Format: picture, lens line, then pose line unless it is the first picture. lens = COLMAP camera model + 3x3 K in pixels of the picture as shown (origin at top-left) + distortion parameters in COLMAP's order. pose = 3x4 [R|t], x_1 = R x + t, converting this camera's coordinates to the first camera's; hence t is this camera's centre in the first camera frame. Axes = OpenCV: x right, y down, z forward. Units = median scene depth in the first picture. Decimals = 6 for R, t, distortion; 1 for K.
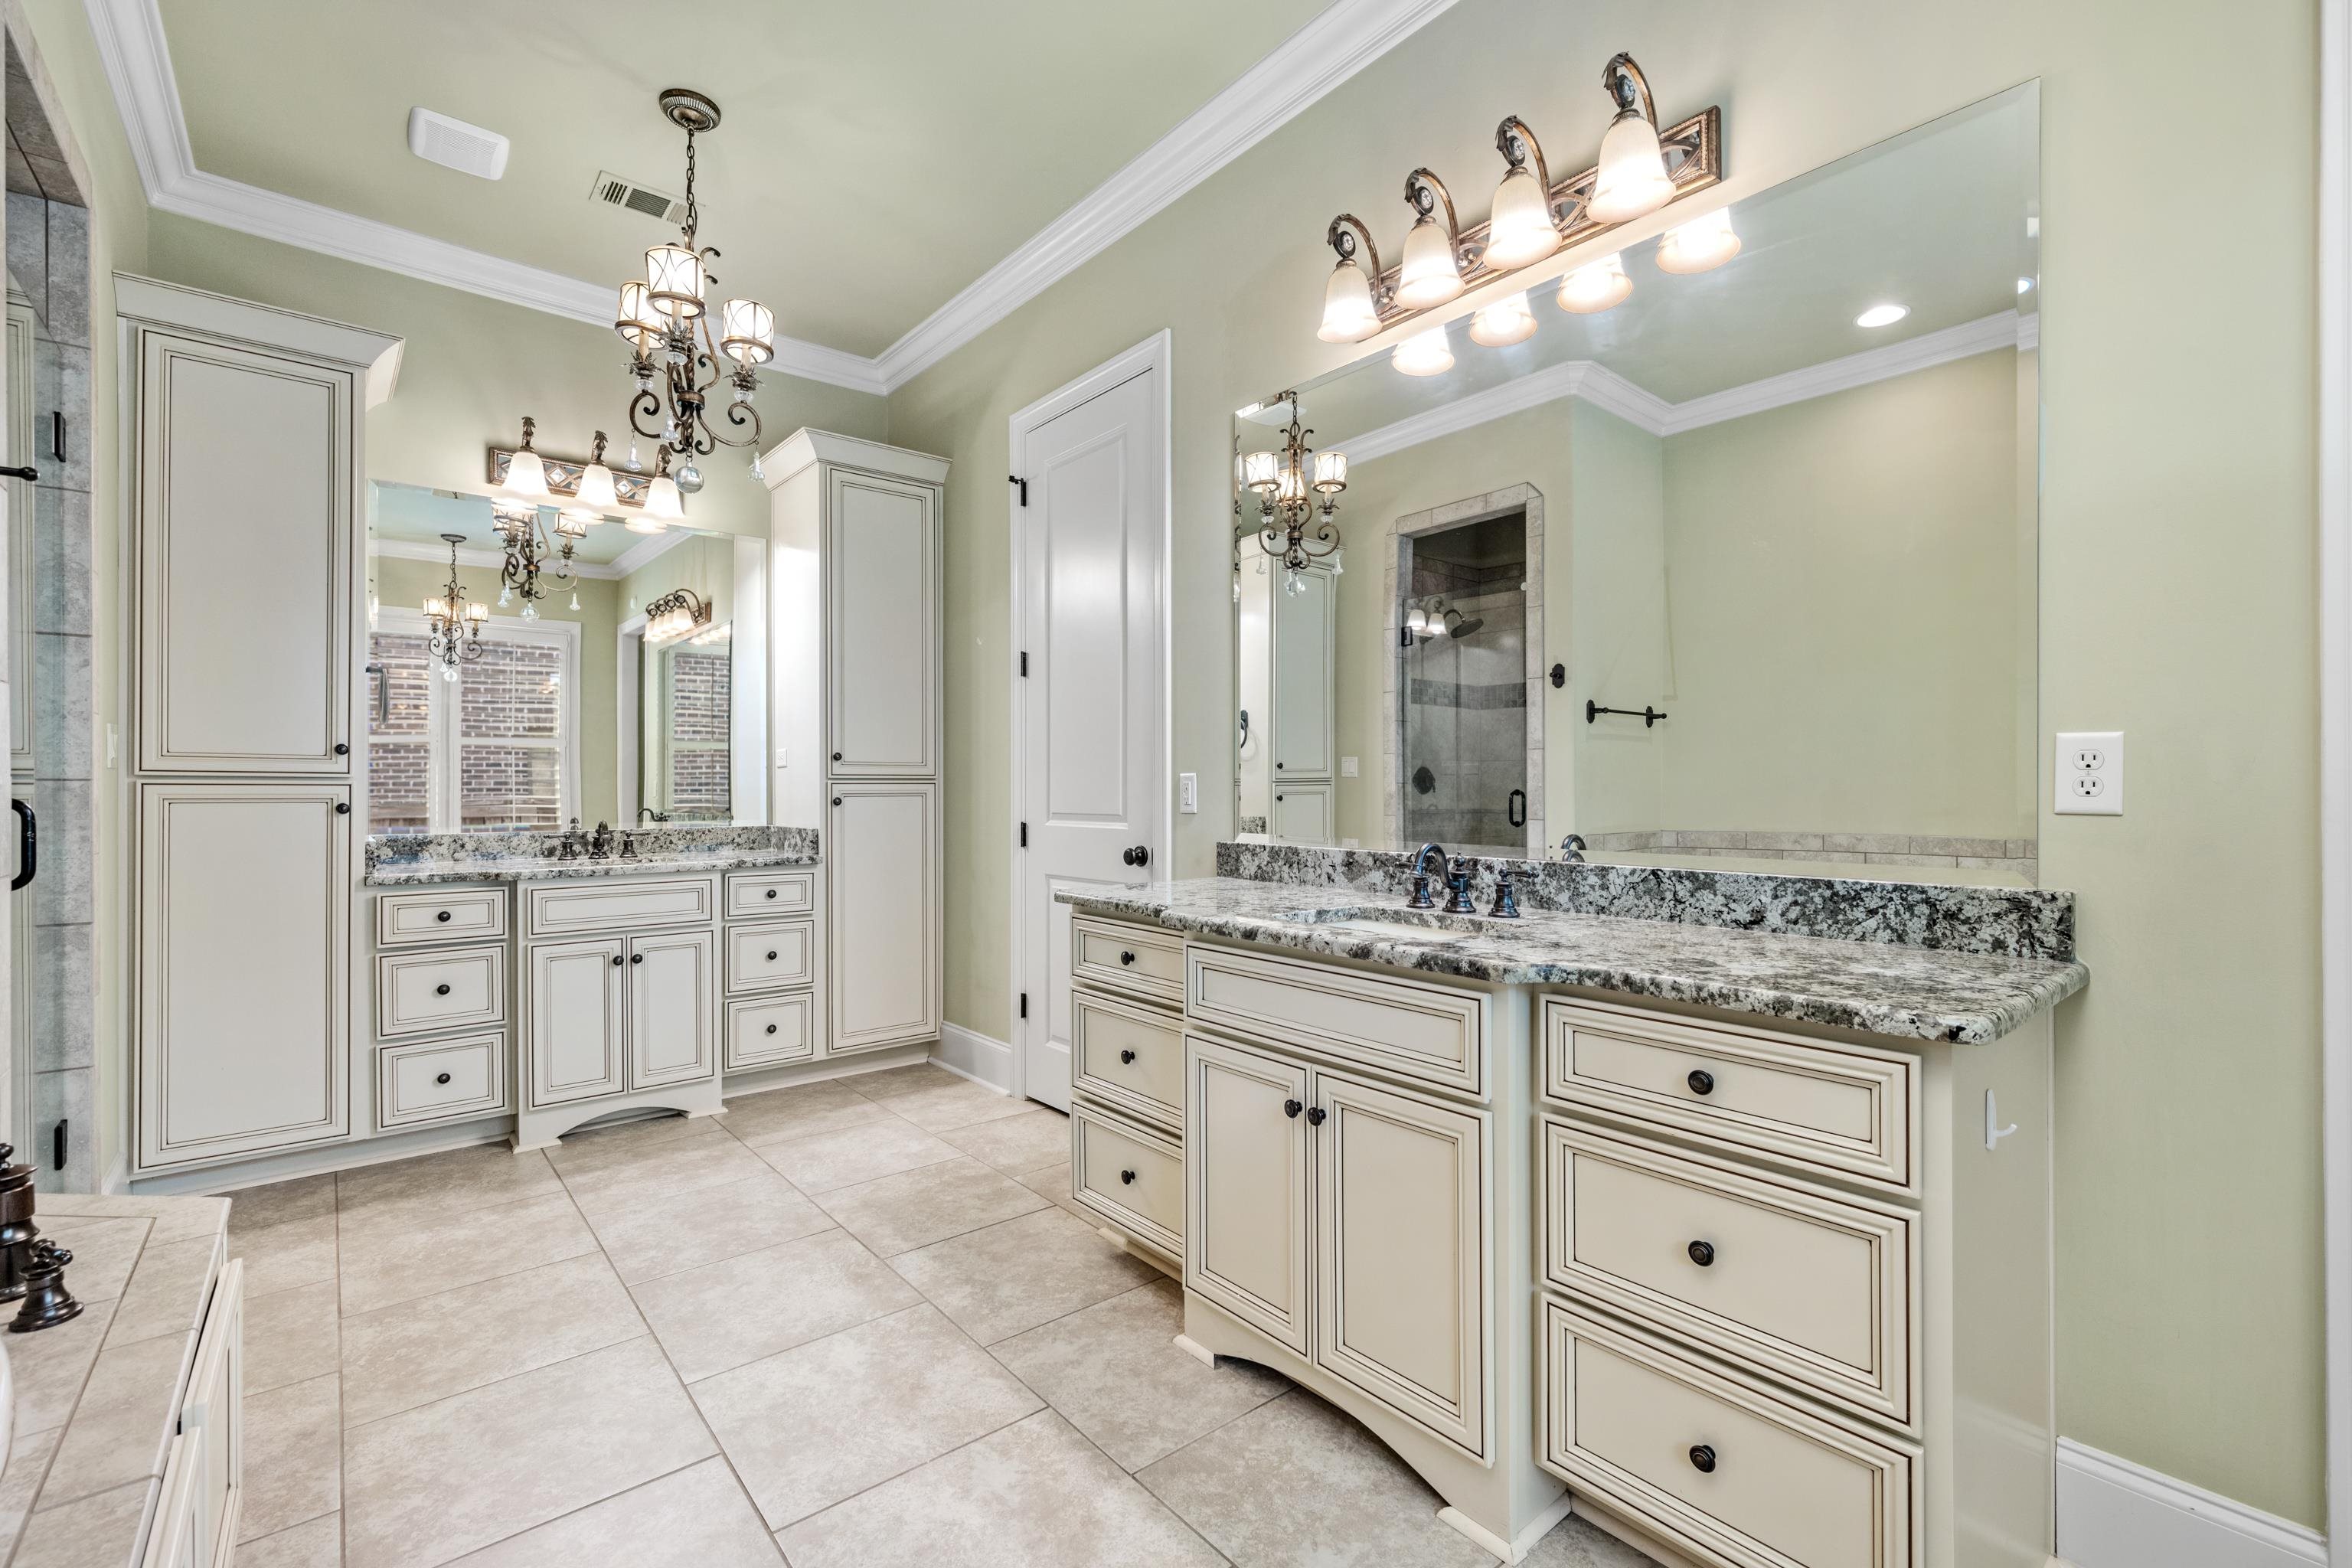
lens RADIAL K [[1020.9, 0, 1174.4], [0, 1020.9, 785.5], [0, 0, 1]] dist [-0.000622, 0.000251]
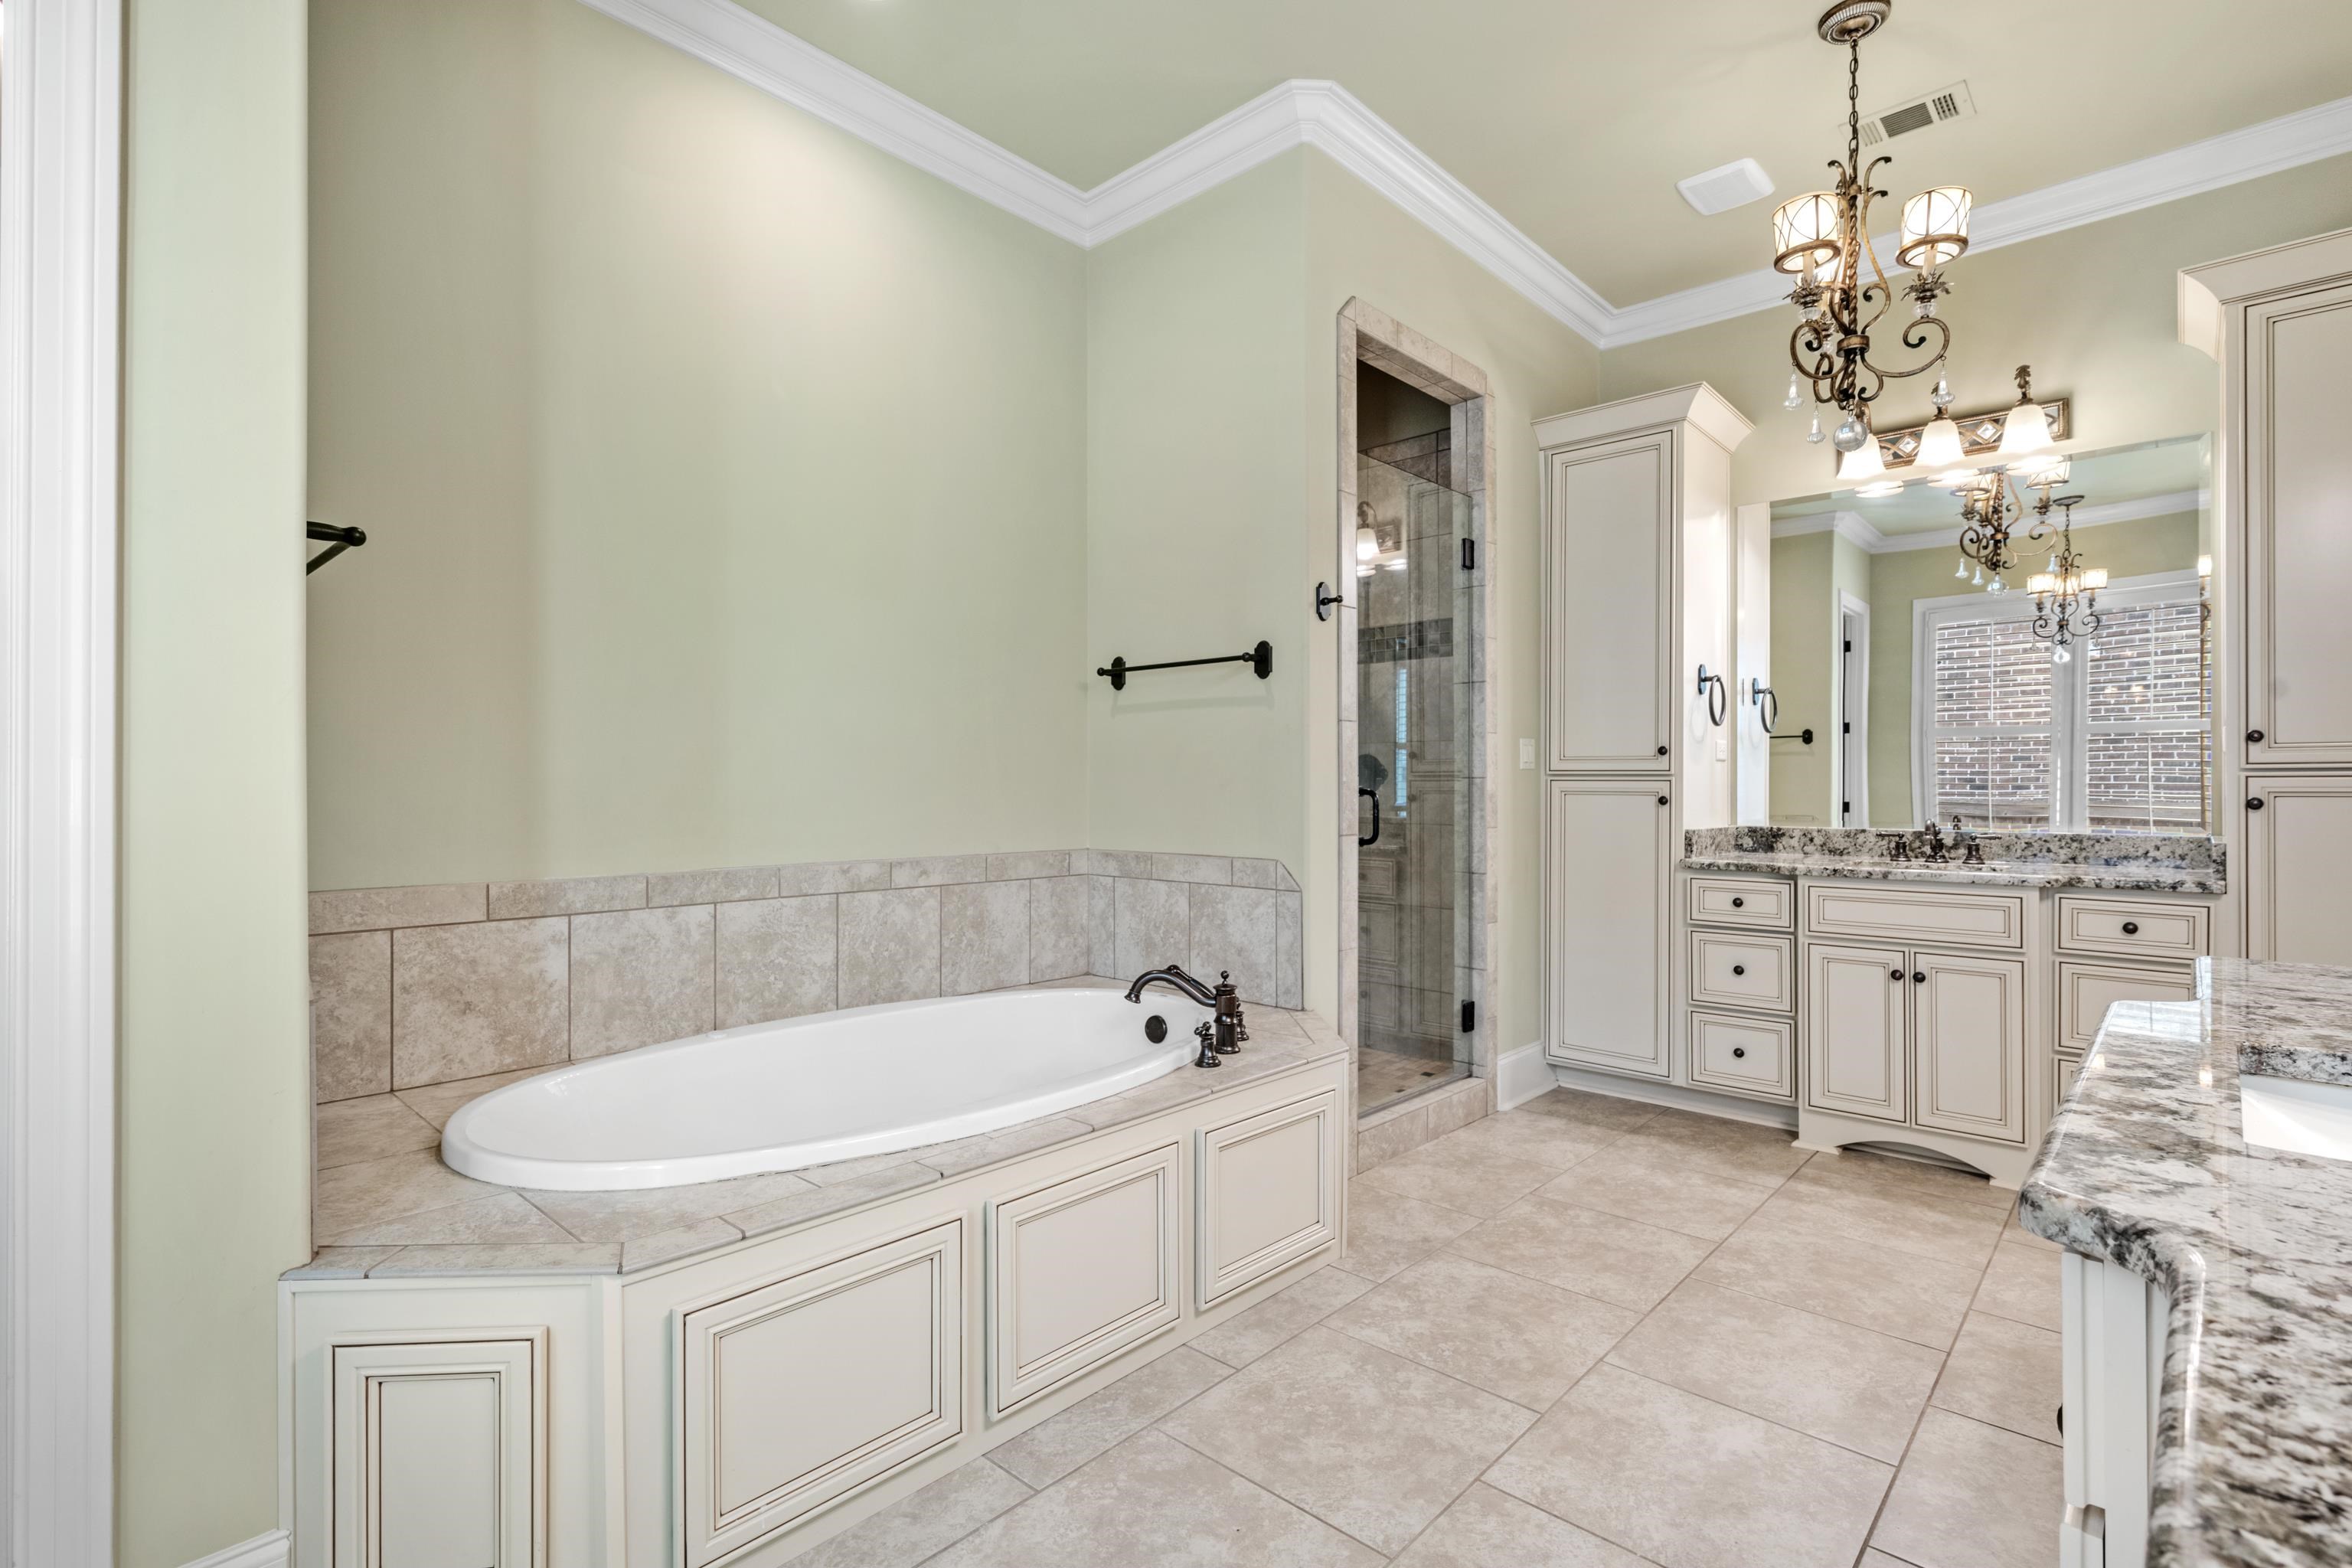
lens RADIAL K [[1082.4, 0, 1174.5], [0, 1082.4, 782.7], [0, 0, 1]] dist [-0.006203, -0.000494]
pose [[0.128877, 0.001360, -0.991660, 0.350617], [0.003029, 0.999994, 0.001765, -0.001911], [0.991656, -0.003232, 0.128872, 0.273032]]
